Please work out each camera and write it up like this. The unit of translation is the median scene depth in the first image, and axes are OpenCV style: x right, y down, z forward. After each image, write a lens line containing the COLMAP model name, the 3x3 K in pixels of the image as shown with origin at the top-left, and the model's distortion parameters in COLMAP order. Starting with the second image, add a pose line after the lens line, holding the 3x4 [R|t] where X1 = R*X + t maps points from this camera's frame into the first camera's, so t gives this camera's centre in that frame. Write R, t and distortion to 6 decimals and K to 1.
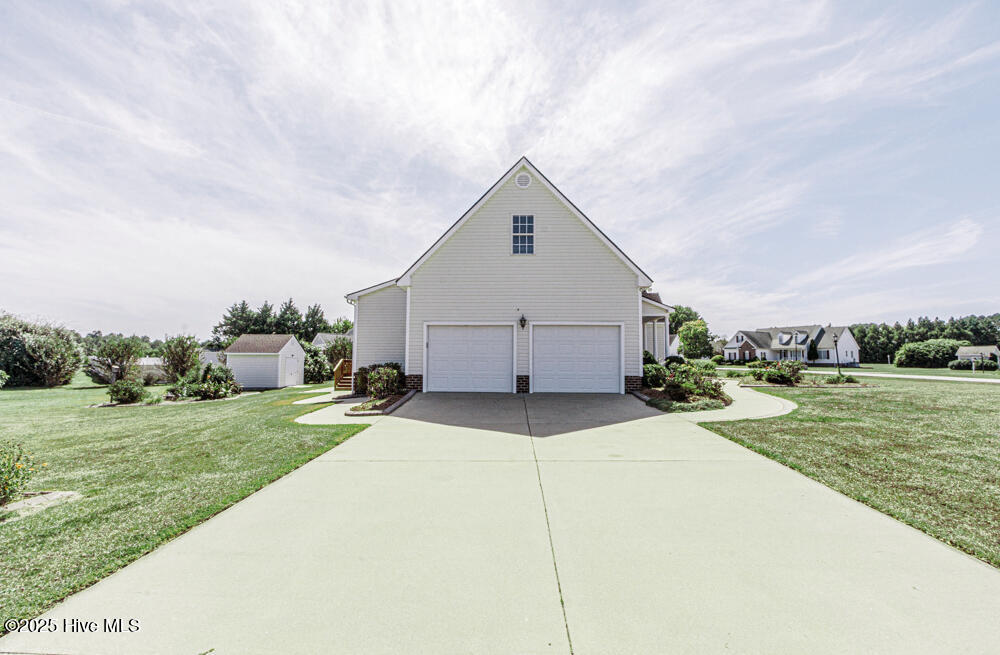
lens RADIAL K [[465.6, 0, 502.2], [0, 465.6, 318.3], [0, 0, 1]] dist [0.000960, -0.000482]
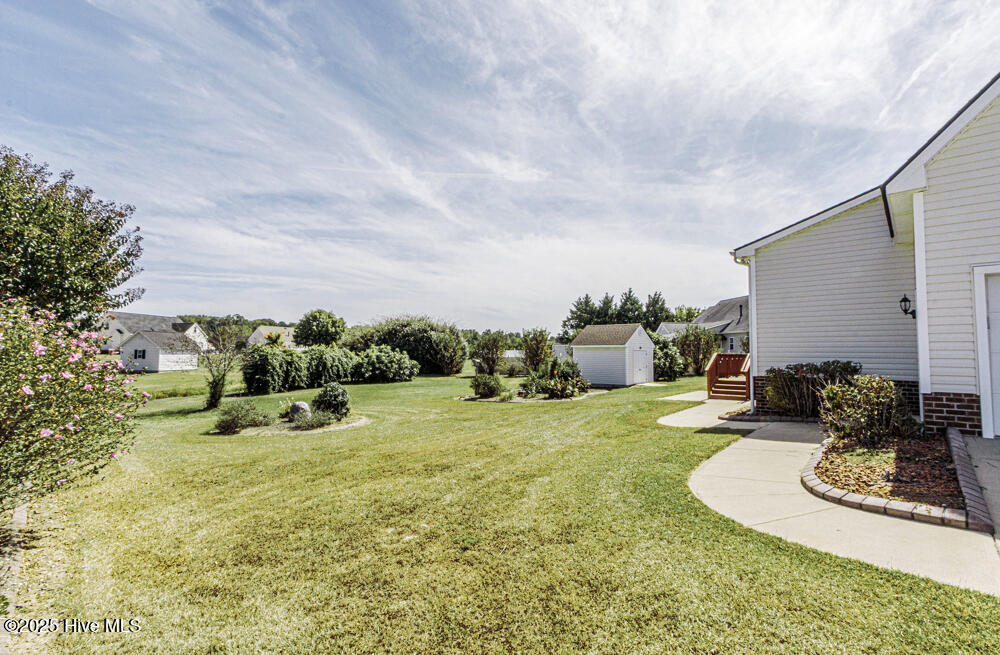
lens RADIAL K [[465.2, 0, 488.4], [0, 465.2, 324.7], [0, 0, 1]] dist [0.001603, -0.000228]
pose [[0.752555, -0.039895, -0.657320, -0.066718], [0.060901, 0.998102, 0.009146, 0.008870], [0.655708, -0.046914, 0.753556, 0.121430]]
